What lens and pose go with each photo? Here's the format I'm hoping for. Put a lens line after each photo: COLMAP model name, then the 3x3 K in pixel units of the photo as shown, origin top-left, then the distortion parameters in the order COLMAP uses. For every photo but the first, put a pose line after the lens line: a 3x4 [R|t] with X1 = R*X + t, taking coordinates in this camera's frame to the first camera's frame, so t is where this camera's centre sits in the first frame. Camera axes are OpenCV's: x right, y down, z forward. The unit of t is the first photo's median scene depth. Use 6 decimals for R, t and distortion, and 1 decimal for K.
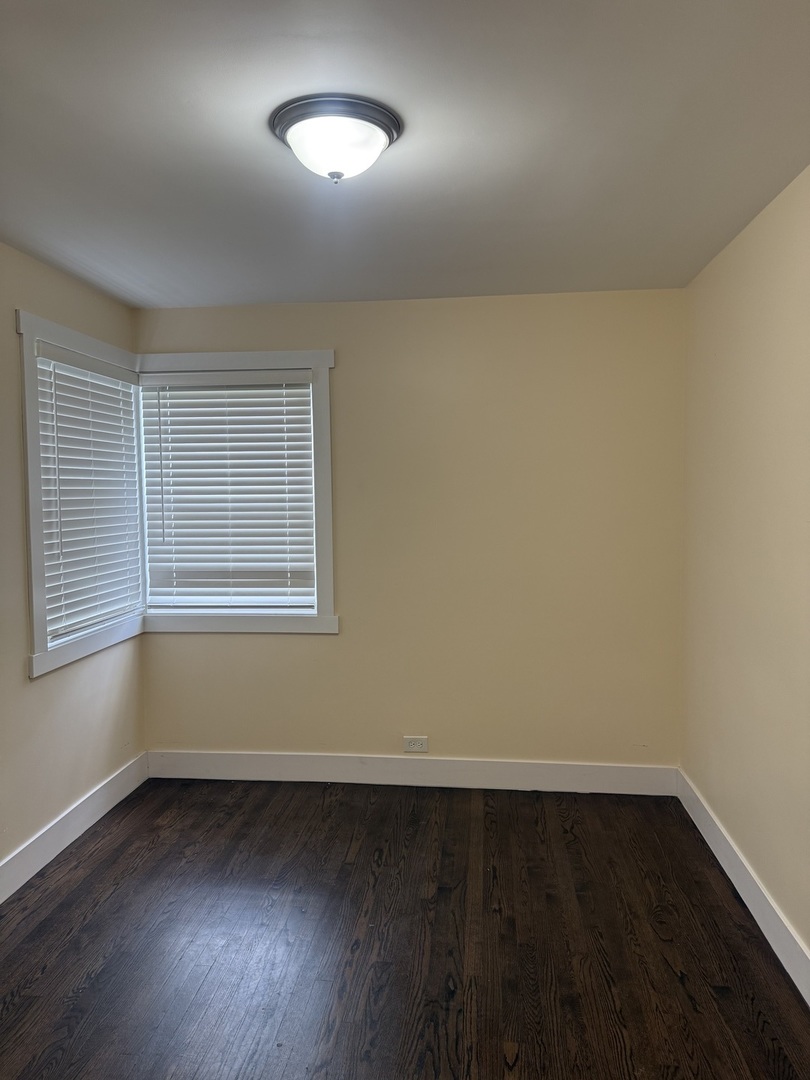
lens RADIAL K [[769.4, 0, 405.0], [0, 769.4, 540.0], [0, 0, 1]] dist [0.195063, -0.238688]
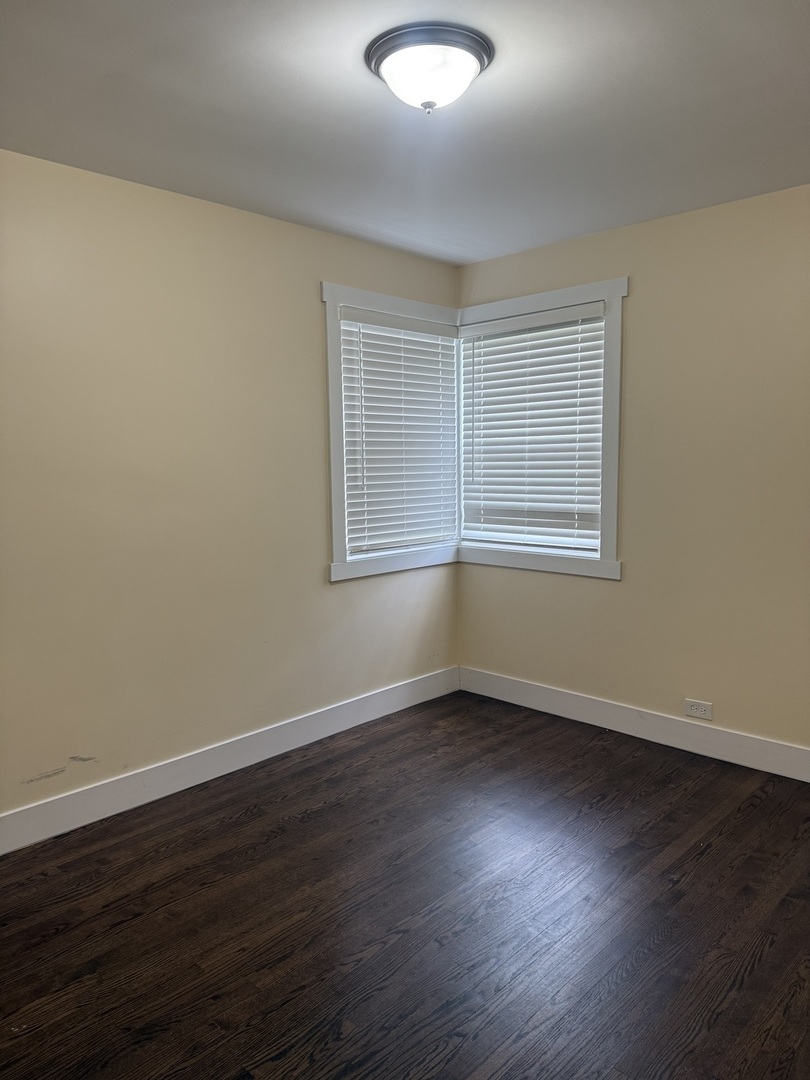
lens RADIAL K [[769.4, 0, 405.0], [0, 769.4, 540.0], [0, 0, 1]] dist [0.195063, -0.238688]
pose [[0.811789, 0.066210, -0.580185, 0.256565], [-0.035889, 0.997330, 0.063598, 0.019704], [0.582847, -0.030806, 0.811998, 0.059571]]
